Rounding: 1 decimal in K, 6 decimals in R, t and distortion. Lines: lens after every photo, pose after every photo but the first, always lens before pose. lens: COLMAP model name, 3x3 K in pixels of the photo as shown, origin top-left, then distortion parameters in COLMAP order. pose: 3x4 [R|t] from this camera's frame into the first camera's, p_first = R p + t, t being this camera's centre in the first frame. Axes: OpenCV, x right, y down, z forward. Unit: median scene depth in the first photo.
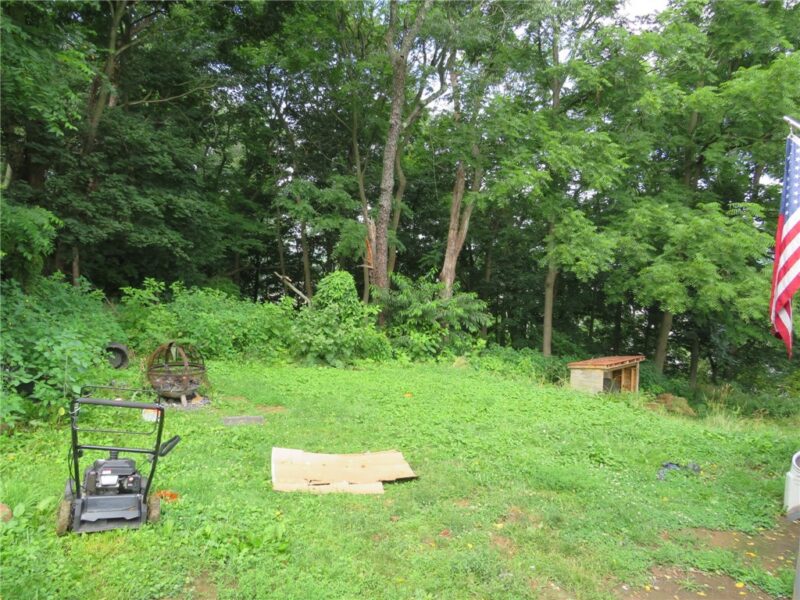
lens RADIAL K [[565.0, 0, 392.7], [0, 565.0, 302.0], [0, 0, 1]] dist [-0.029733, 0.006747]
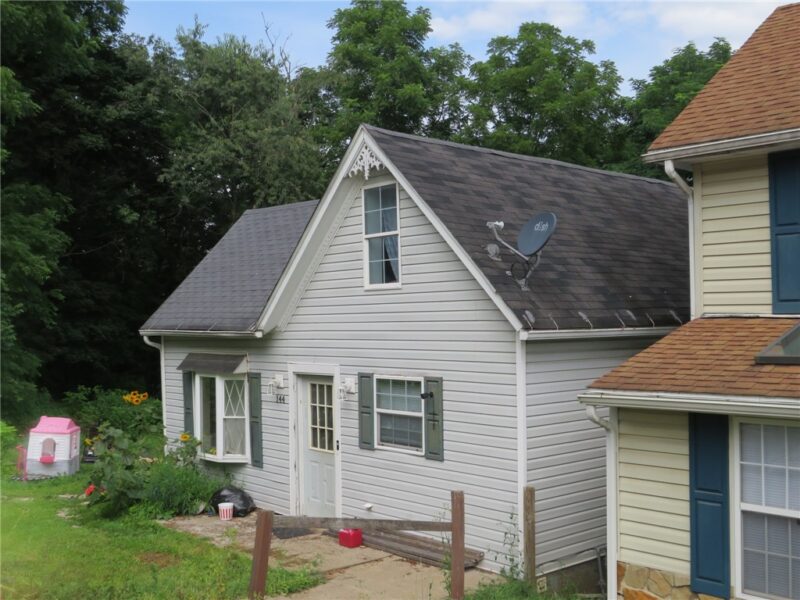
lens RADIAL K [[881.2, 0, 400.7], [0, 881.2, 303.5], [0, 0, 1]] dist [-0.033065, 0.000000]
pose [[0.999754, -0.021709, -0.004599, 0.417521], [0.021237, 0.996110, -0.085516, -0.036006], [0.006438, 0.085397, 0.996326, -1.274253]]
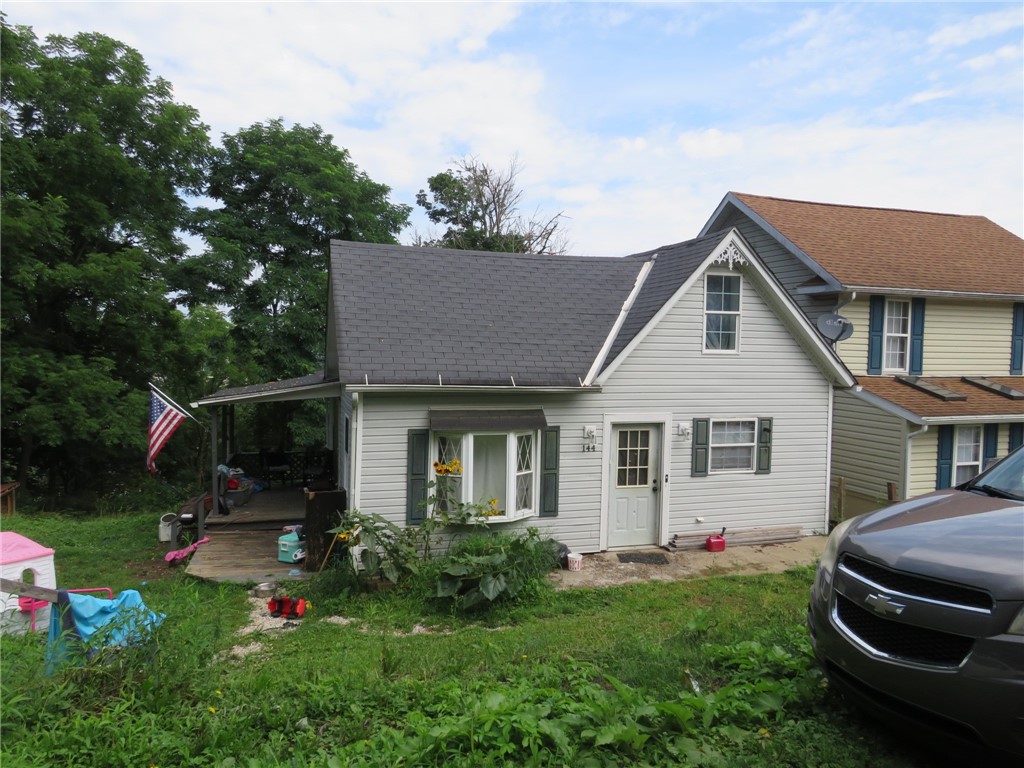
lens RADIAL K [[723.2, 0, 508.3], [0, 723.2, 387.8], [0, 0, 1]] dist [-0.029733, 0.006747]
pose [[0.422828, -0.053550, 0.904626, -0.509012], [0.046208, 0.998228, 0.037492, -0.122614], [-0.905031, 0.025948, 0.424553, -0.603967]]
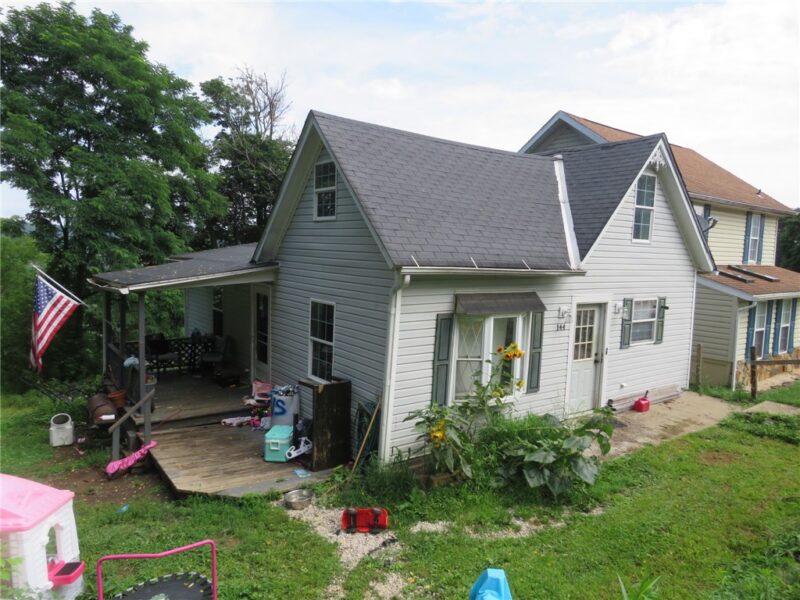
lens RADIAL K [[565.0, 0, 395.9], [0, 565.0, 297.7], [0, 0, 1]] dist [-0.029733, 0.006747]
pose [[0.094058, -0.093308, 0.991184, -0.435988], [0.030272, 0.995406, 0.090833, -0.124983], [-0.995106, 0.021462, 0.096450, -0.193383]]
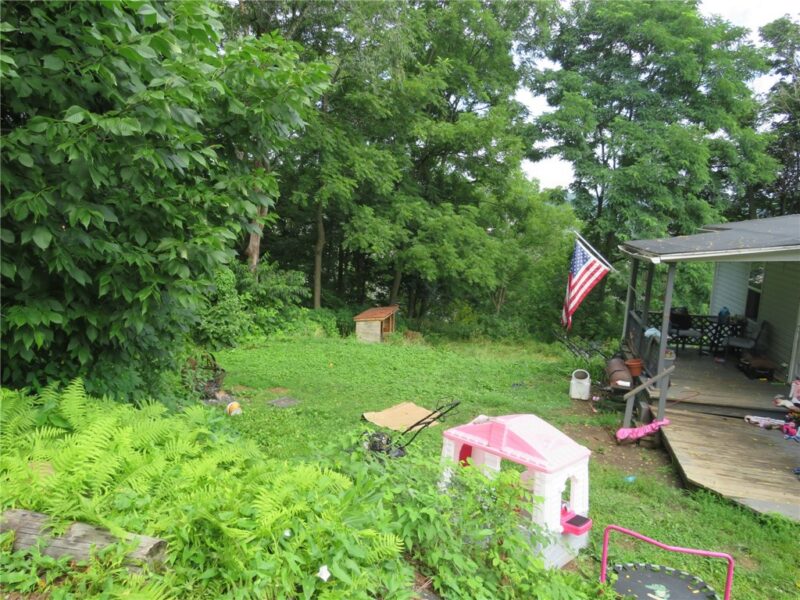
lens RADIAL K [[565.0, 0, 399.7], [0, 565.0, 306.7], [0, 0, 1]] dist [-0.029733, 0.006747]
pose [[0.816928, -0.089439, 0.569762, -0.418961], [0.009167, 0.989791, 0.142231, -0.123627], [-0.576667, -0.110969, 0.809408, -0.167430]]
